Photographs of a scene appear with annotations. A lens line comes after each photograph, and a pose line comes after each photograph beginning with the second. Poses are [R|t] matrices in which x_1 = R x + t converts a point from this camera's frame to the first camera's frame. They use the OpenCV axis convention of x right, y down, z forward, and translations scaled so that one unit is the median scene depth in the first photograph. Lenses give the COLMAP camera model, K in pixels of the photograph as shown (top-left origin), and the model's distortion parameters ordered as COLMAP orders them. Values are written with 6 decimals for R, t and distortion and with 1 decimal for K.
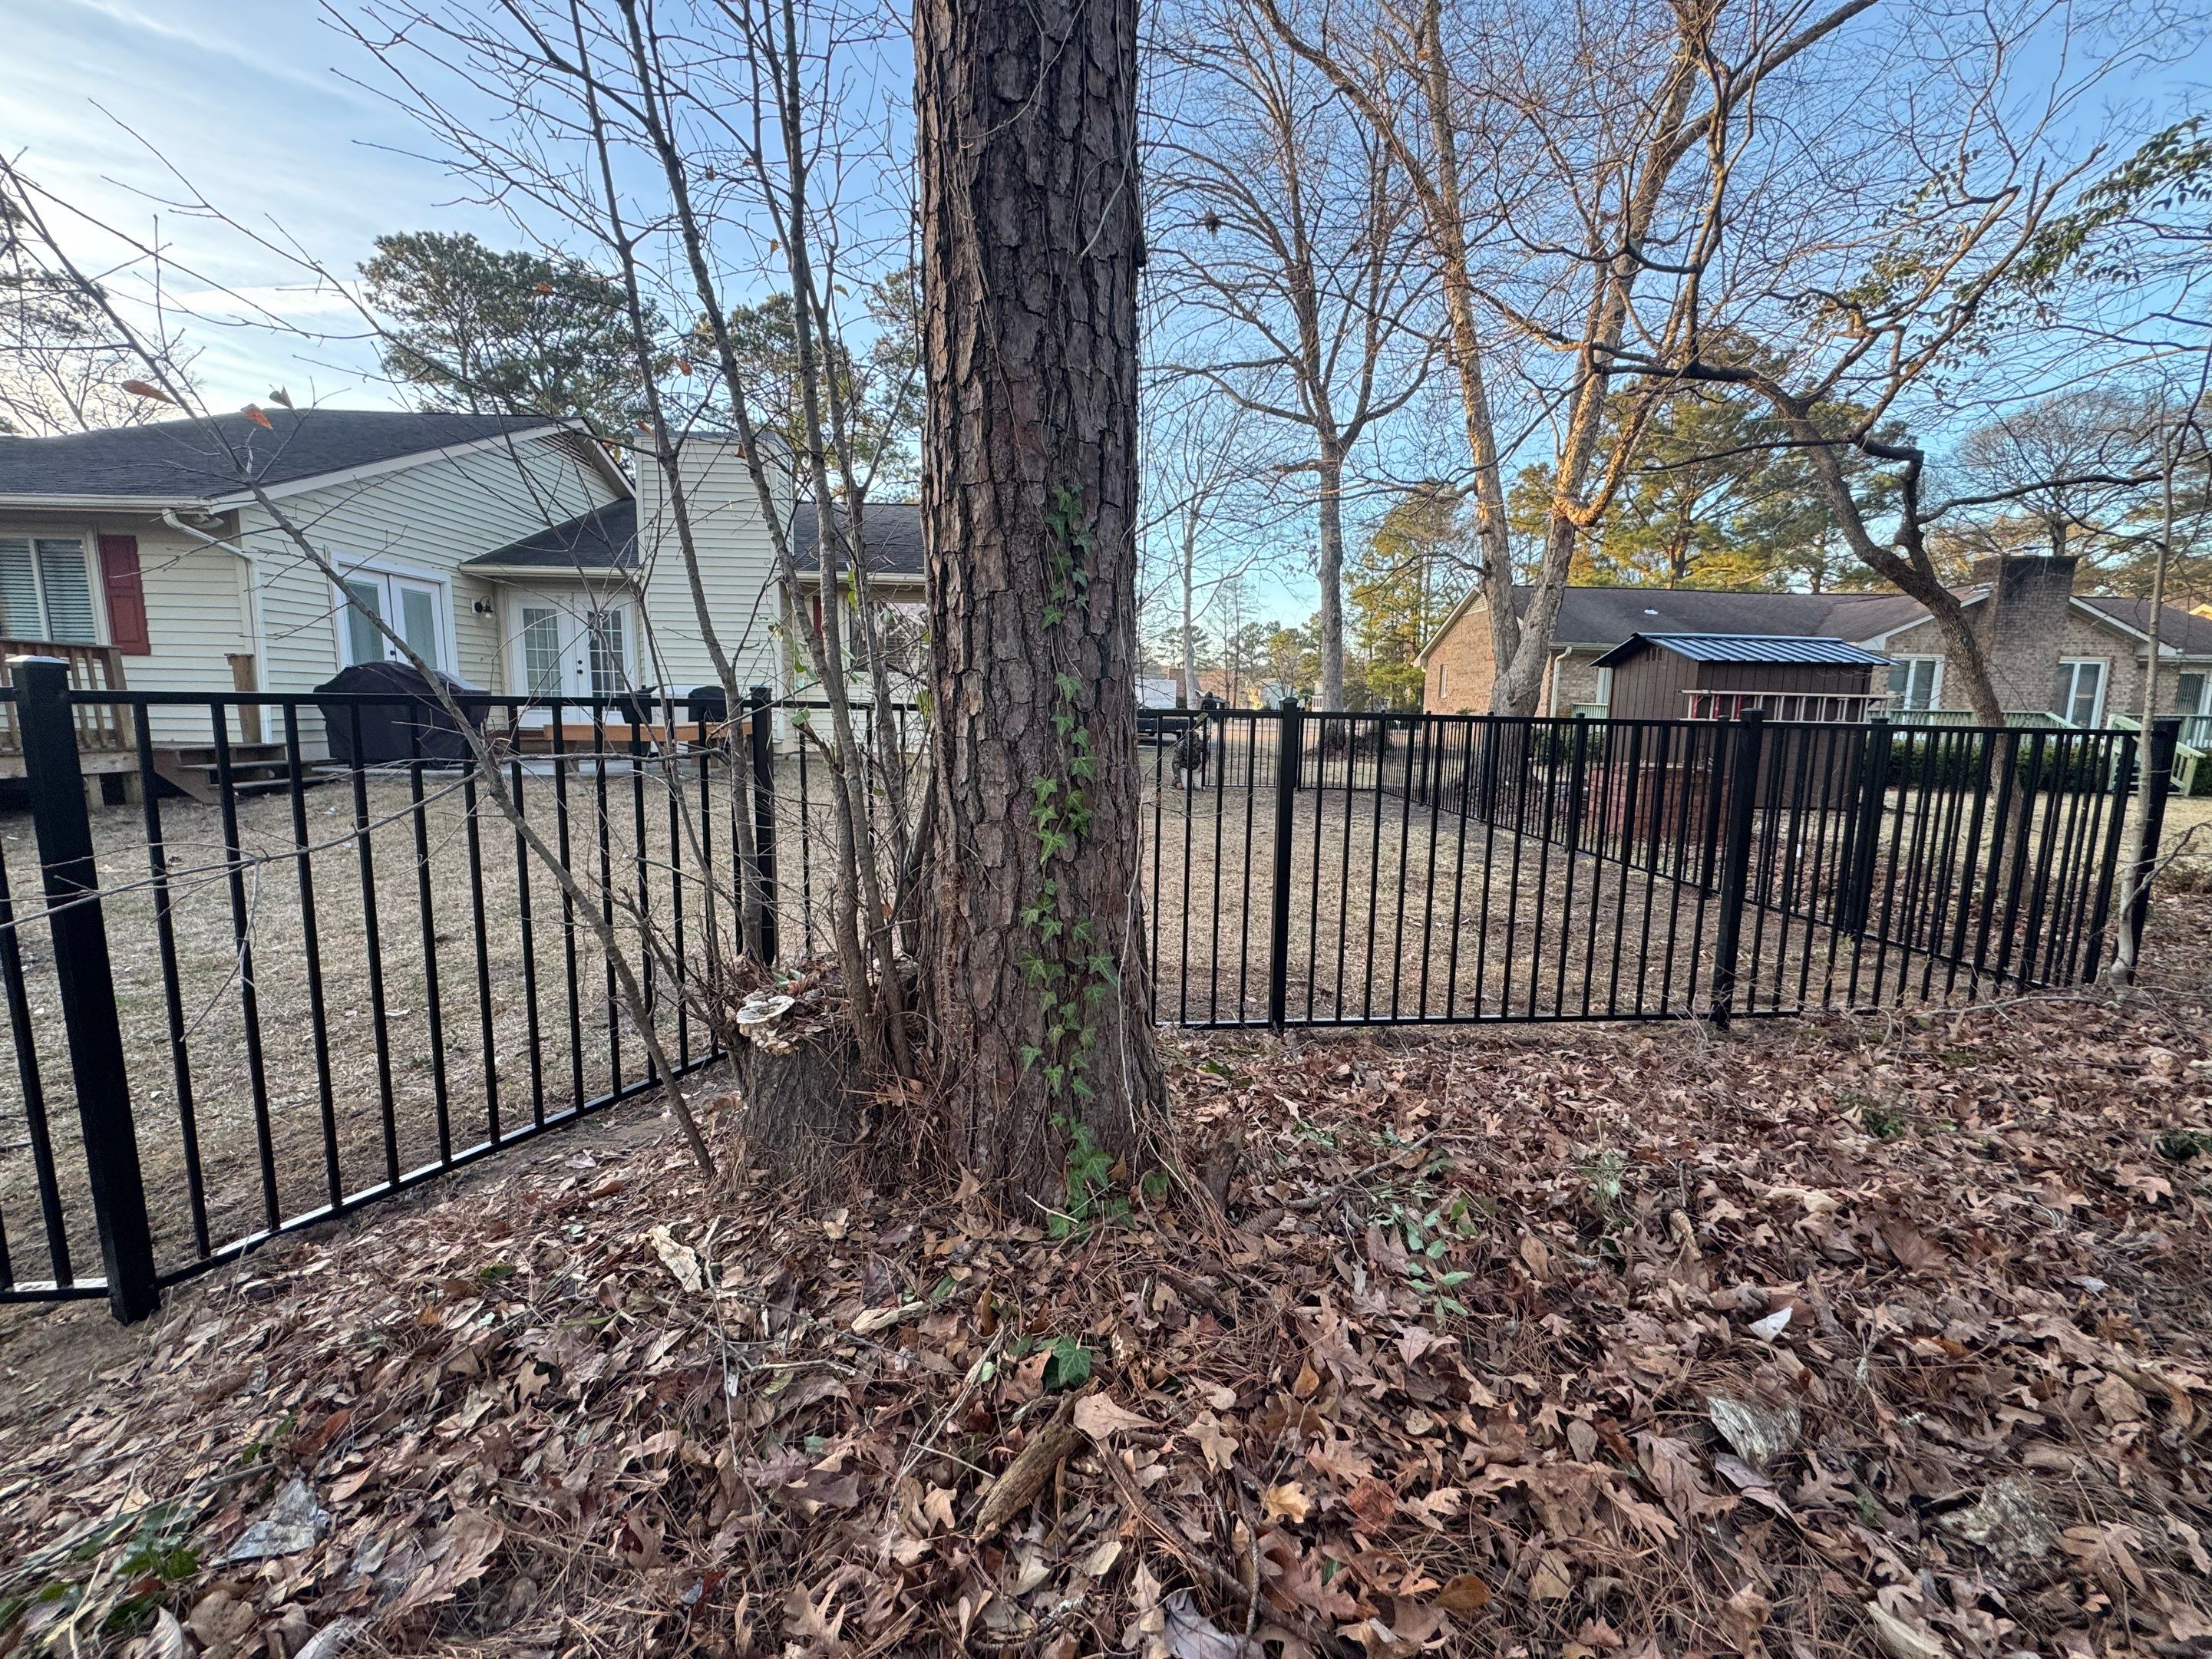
lens RADIAL K [[879.5, 0, 1106.4], [0, 879.5, 824.2], [0, 0, 1]] dist [-0.001782, 0.000294]
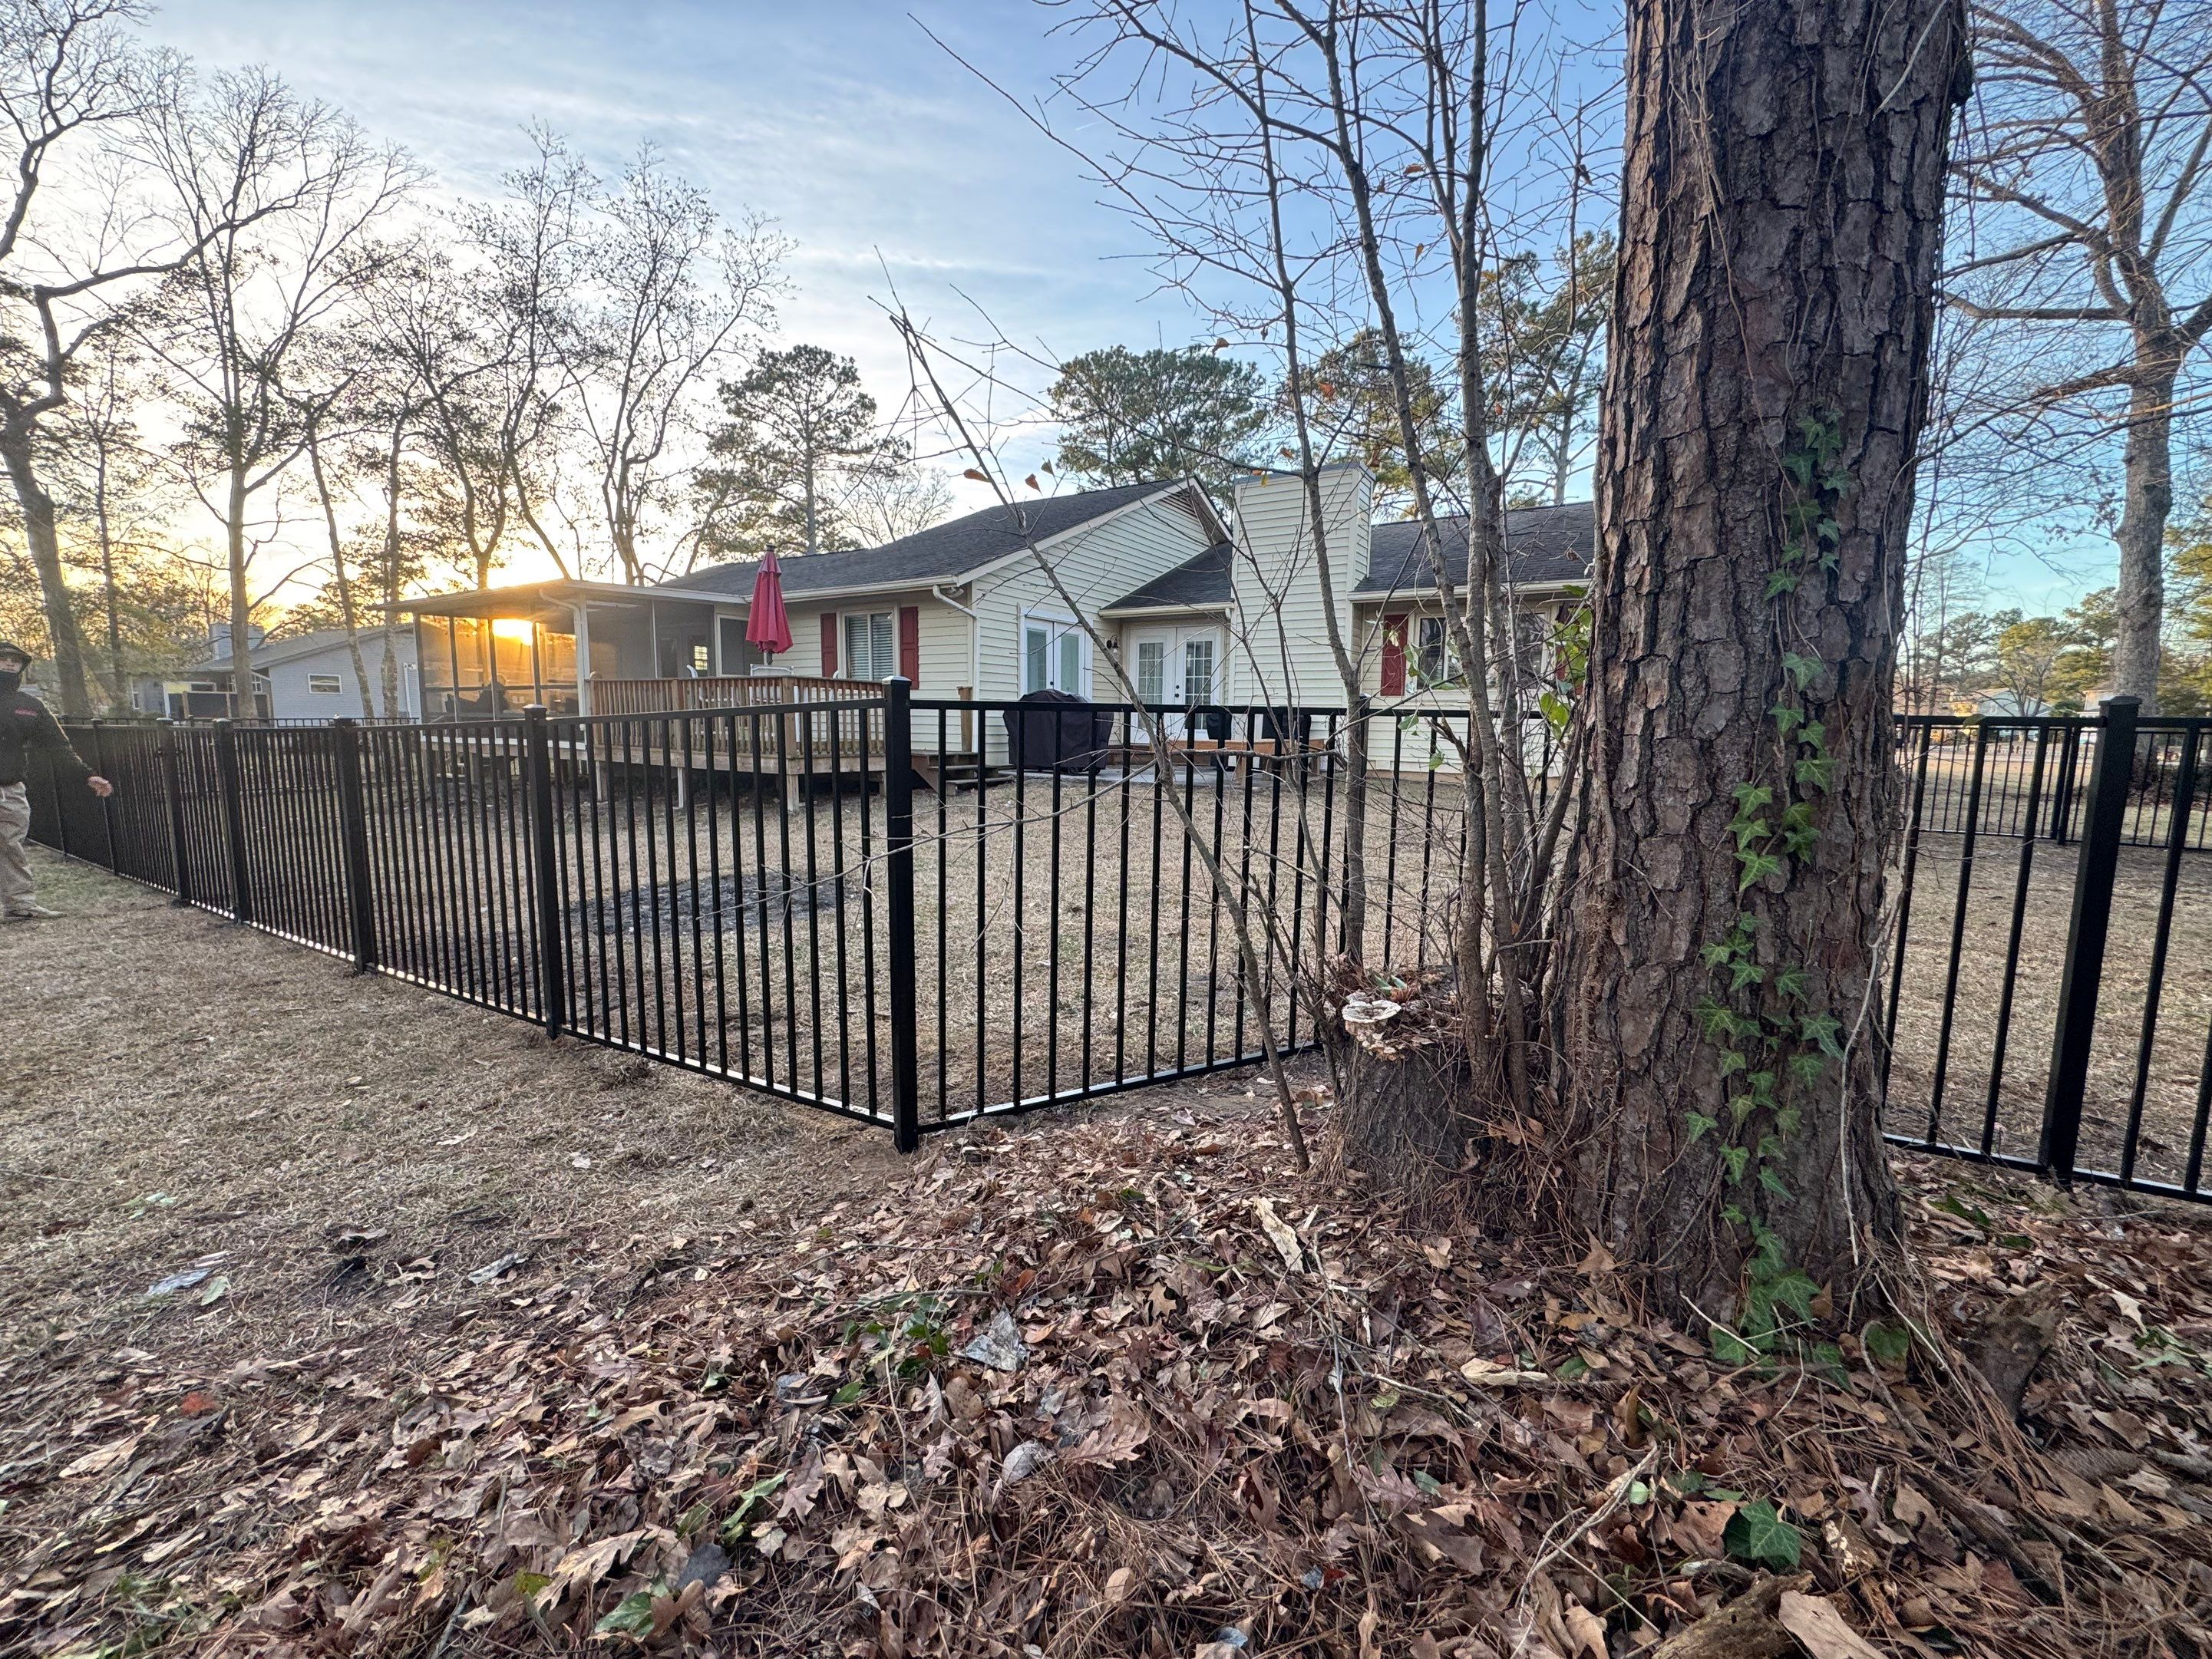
lens RADIAL K [[879.5, 0, 1106.4], [0, 879.5, 824.2], [0, 0, 1]] dist [-0.001782, 0.000294]
pose [[0.822967, 0.061550, -0.564745, -0.096934], [-0.075190, 0.997169, -0.000892, 0.027003], [0.563092, 0.043197, 0.825265, 0.006832]]
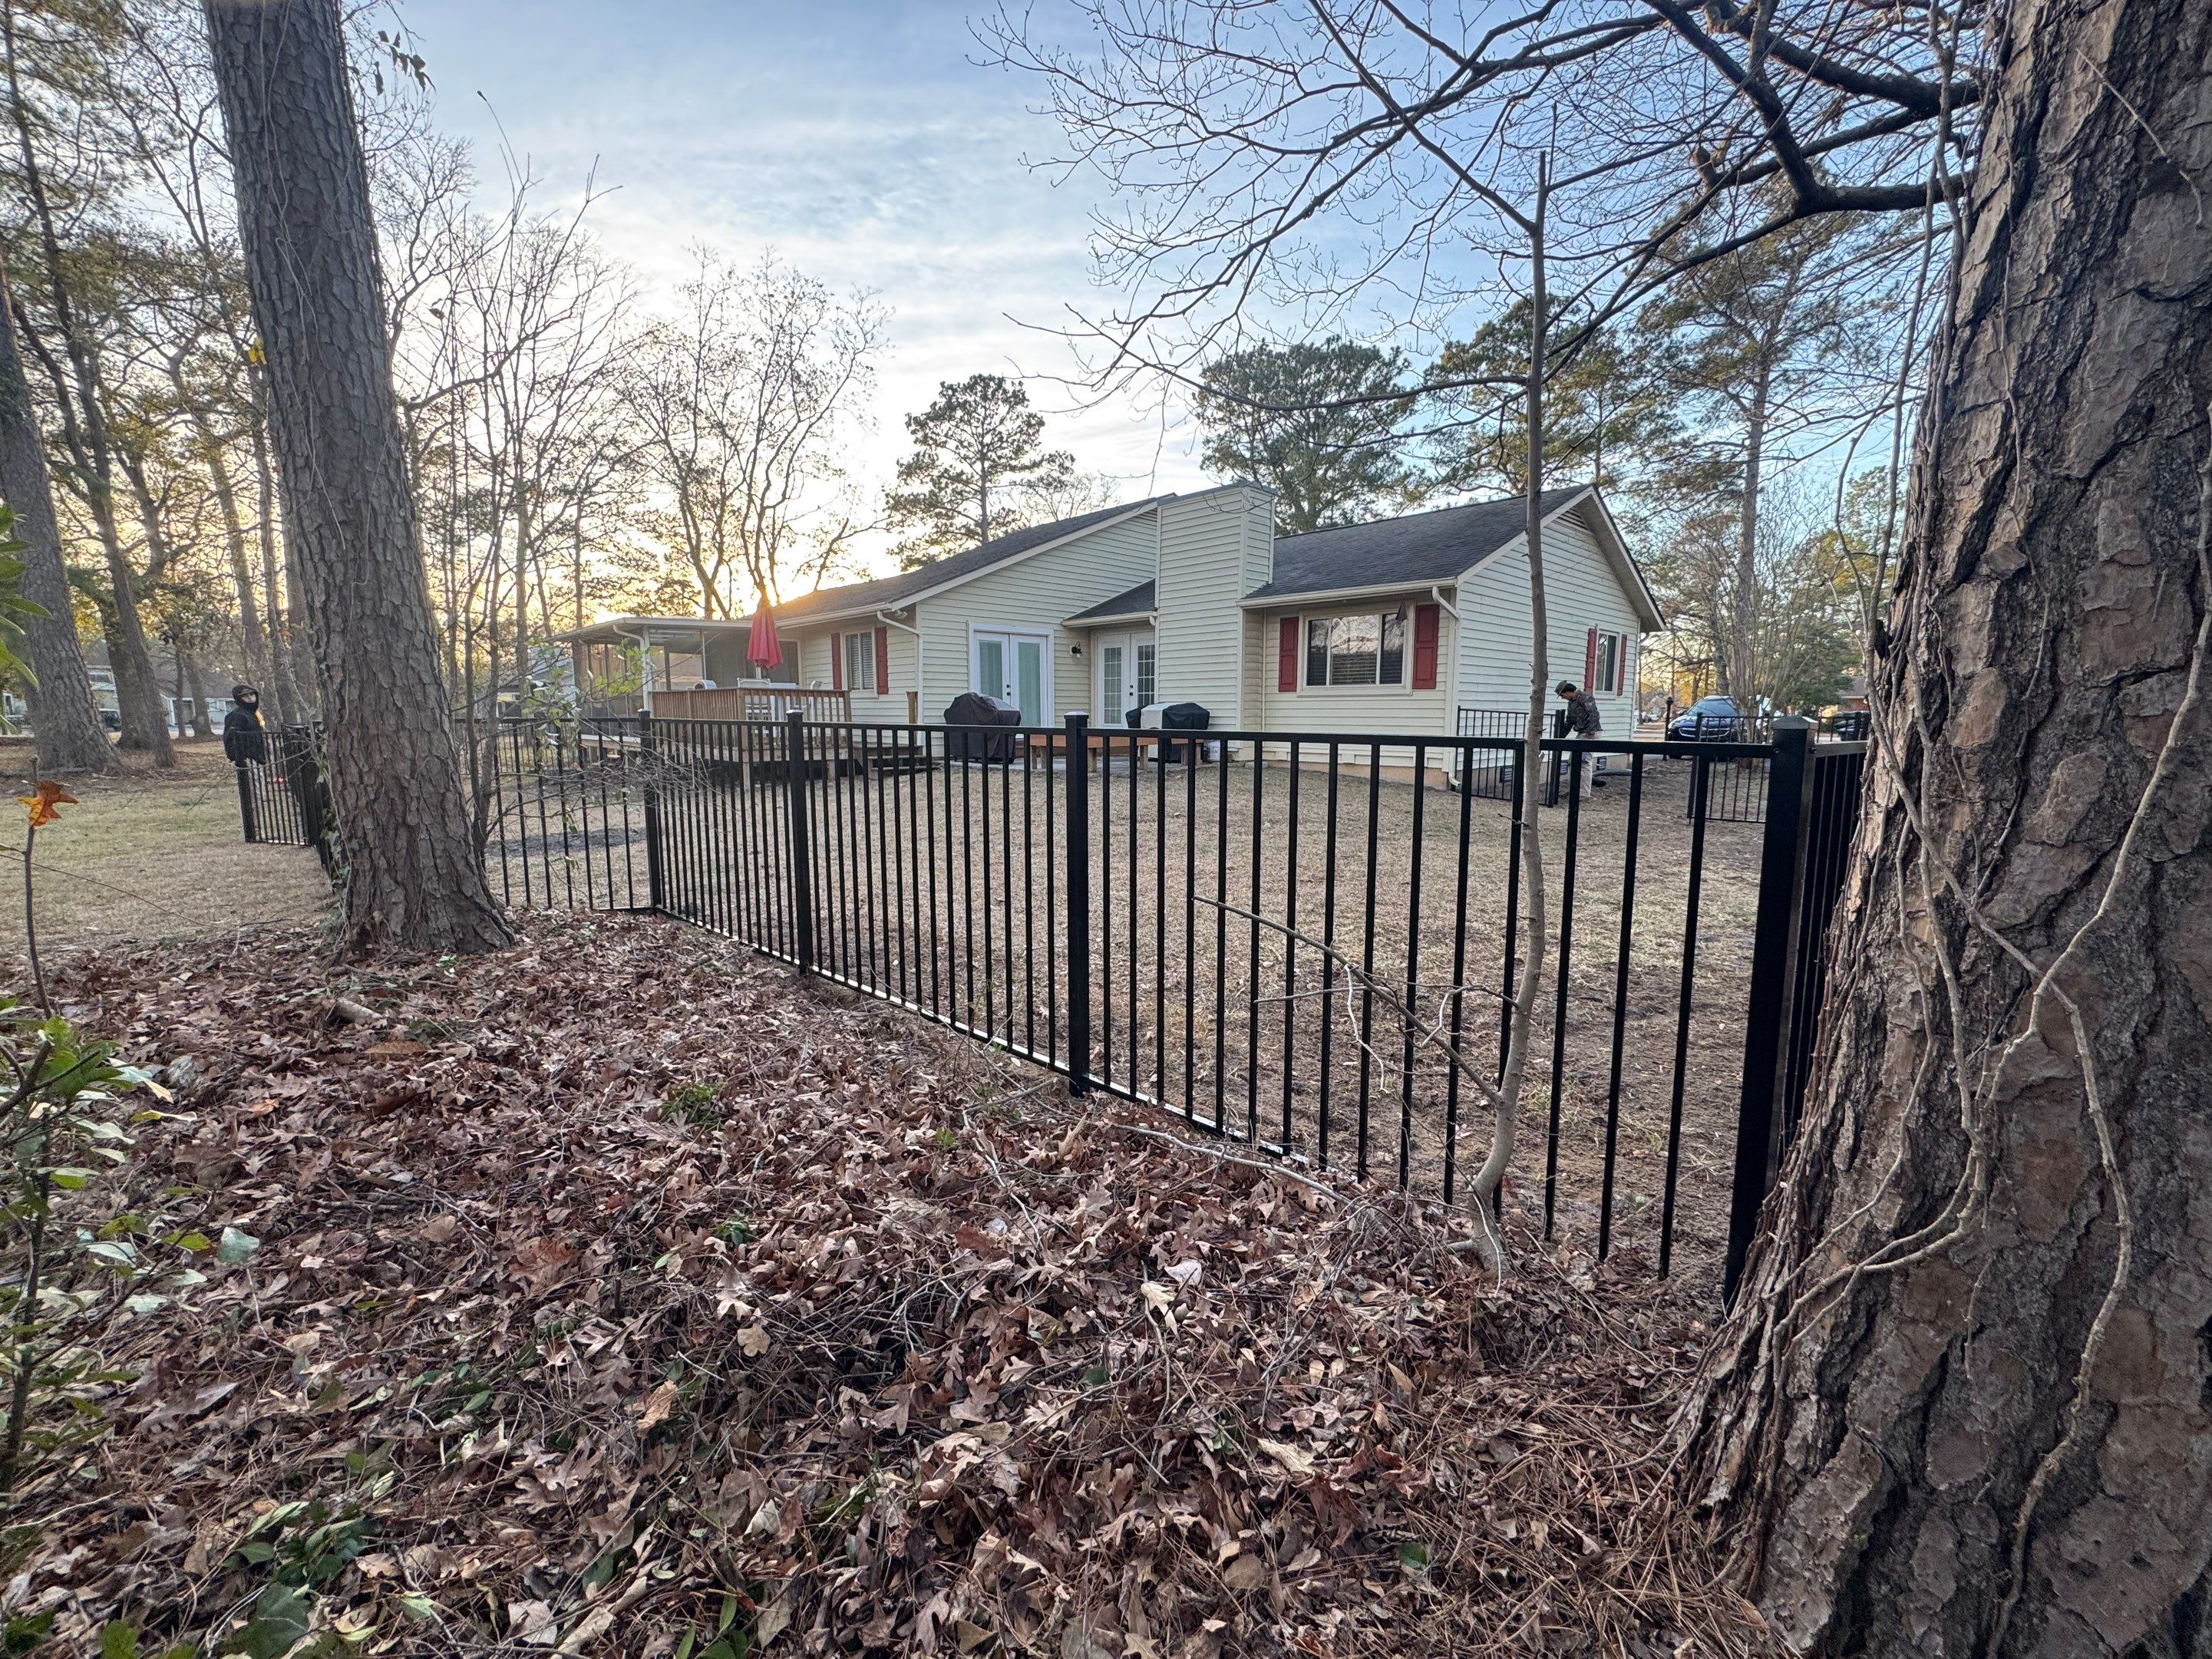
lens RADIAL K [[879.5, 0, 1106.4], [0, 879.5, 824.2], [0, 0, 1]] dist [-0.001782, 0.000294]
pose [[0.656753, 0.080225, -0.749827, 2.684371], [-0.091128, 0.995481, 0.026691, -0.109568], [0.748580, 0.050801, 0.661096, 0.972628]]
